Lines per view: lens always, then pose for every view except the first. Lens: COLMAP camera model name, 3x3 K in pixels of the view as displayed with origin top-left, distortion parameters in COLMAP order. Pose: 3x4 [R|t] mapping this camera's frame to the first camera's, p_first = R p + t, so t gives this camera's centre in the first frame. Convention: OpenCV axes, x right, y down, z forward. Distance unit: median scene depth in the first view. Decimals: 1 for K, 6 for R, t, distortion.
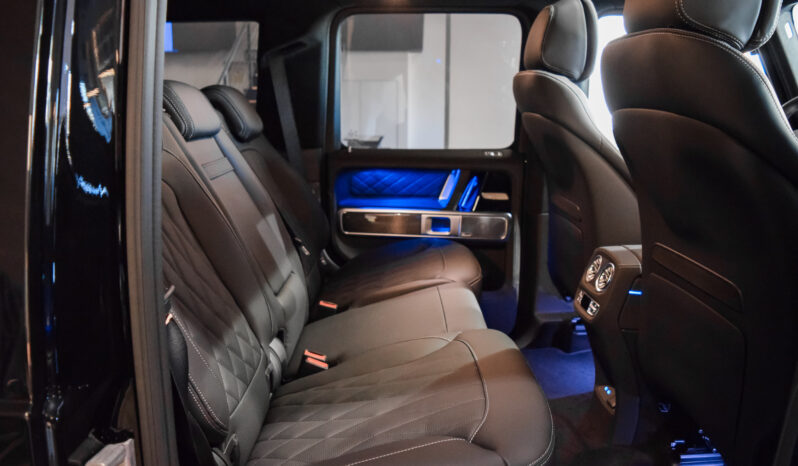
lens RADIAL K [[625.2, 0, 383.8], [0, 625.2, 232.6], [0, 0, 1]] dist [-0.052356, -0.041716]
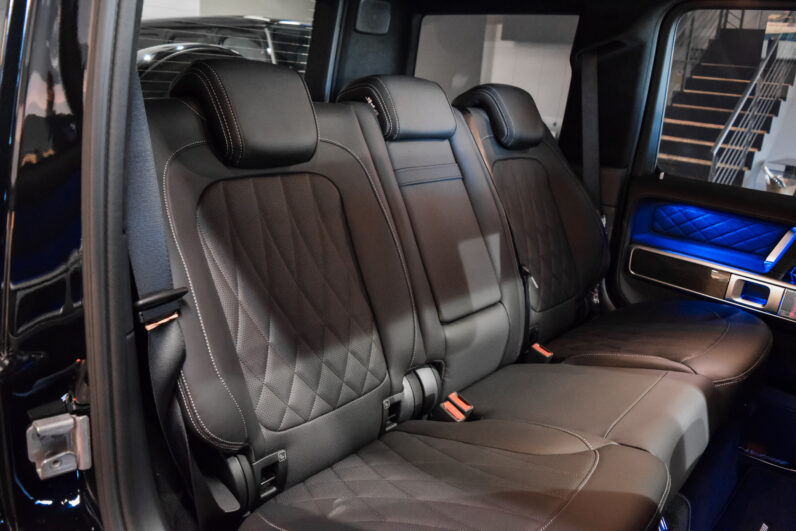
lens RADIAL K [[622.6, 0, 398.0], [0, 622.6, 265.5], [0, 0, 1]] dist [-0.075338, -0.004024]
pose [[0.771630, 0.238415, -0.589700, 0.234053], [-0.201139, 0.970982, 0.129374, -0.068574], [0.603432, 0.018782, 0.797193, 0.195730]]
